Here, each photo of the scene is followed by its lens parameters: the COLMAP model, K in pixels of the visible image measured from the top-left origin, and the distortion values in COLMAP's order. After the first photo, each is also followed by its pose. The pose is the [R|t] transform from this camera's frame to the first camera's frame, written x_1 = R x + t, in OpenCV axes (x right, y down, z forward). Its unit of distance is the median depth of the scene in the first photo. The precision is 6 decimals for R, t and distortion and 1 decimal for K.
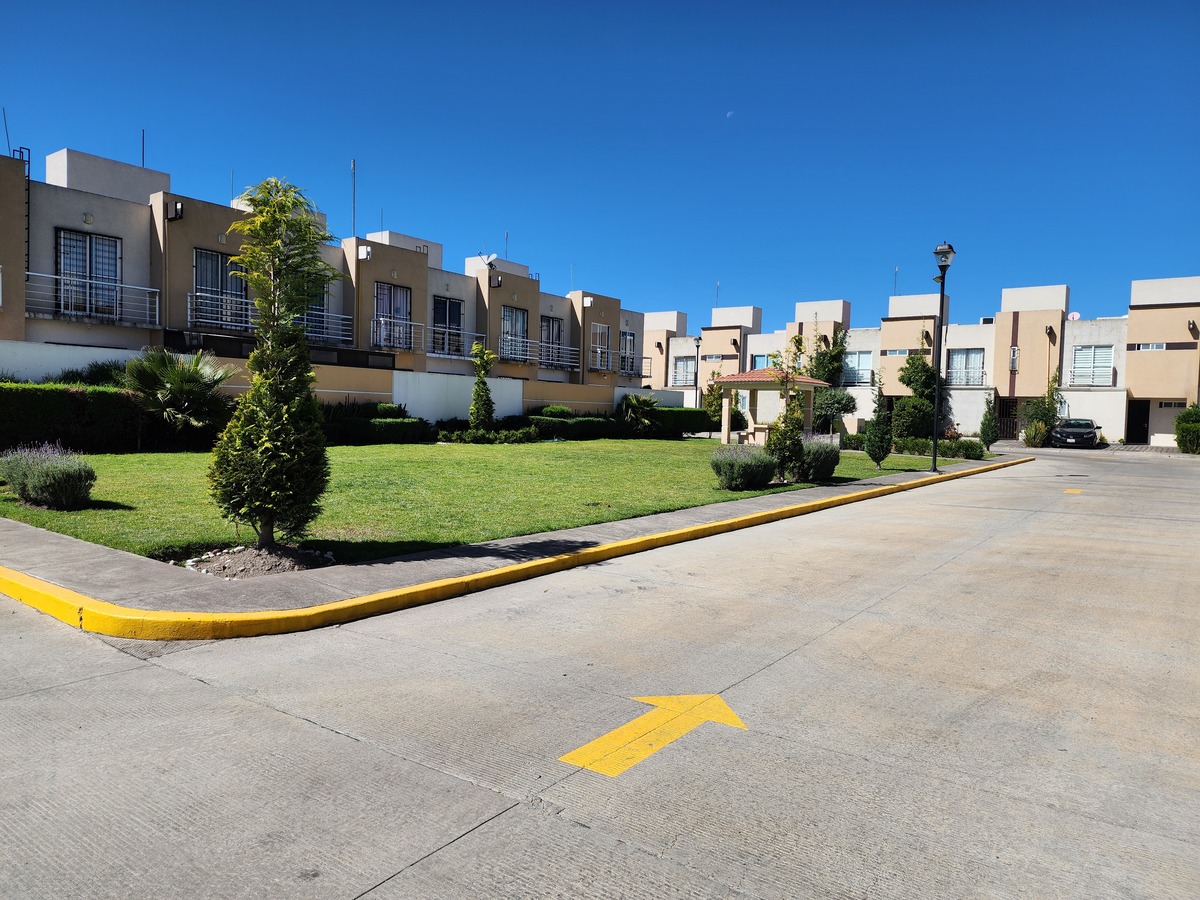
lens RADIAL K [[811.0, 0, 600.0], [0, 811.0, 450.0], [0, 0, 1]] dist [0.063737, -0.000548]
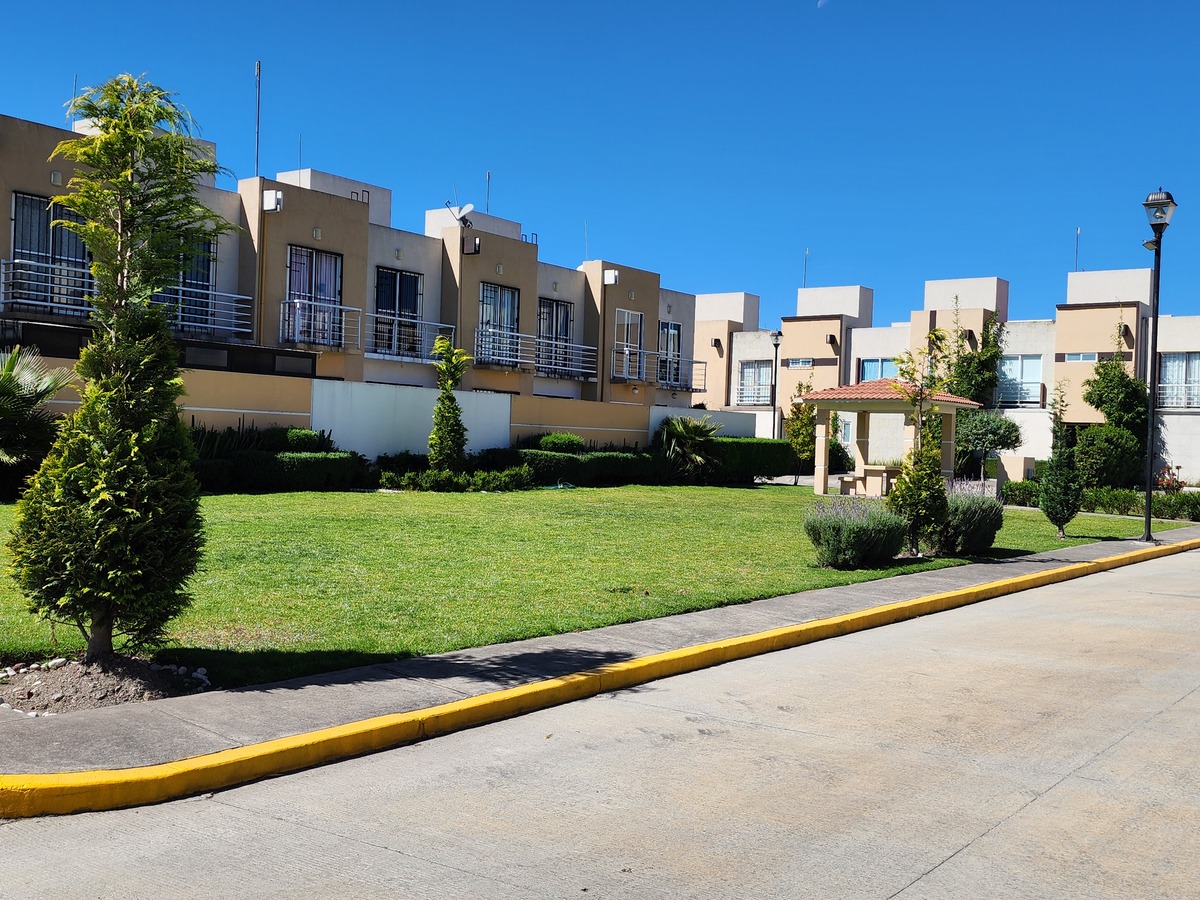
lens RADIAL K [[810.5, 0, 551.7], [0, 810.5, 434.9], [0, 0, 1]] dist [0.035204, -0.000783]
pose [[0.999975, 0.006738, 0.002022, -0.063999], [-0.006646, 0.999078, -0.042424, -0.026644], [-0.002306, 0.042409, 0.999098, 0.353631]]
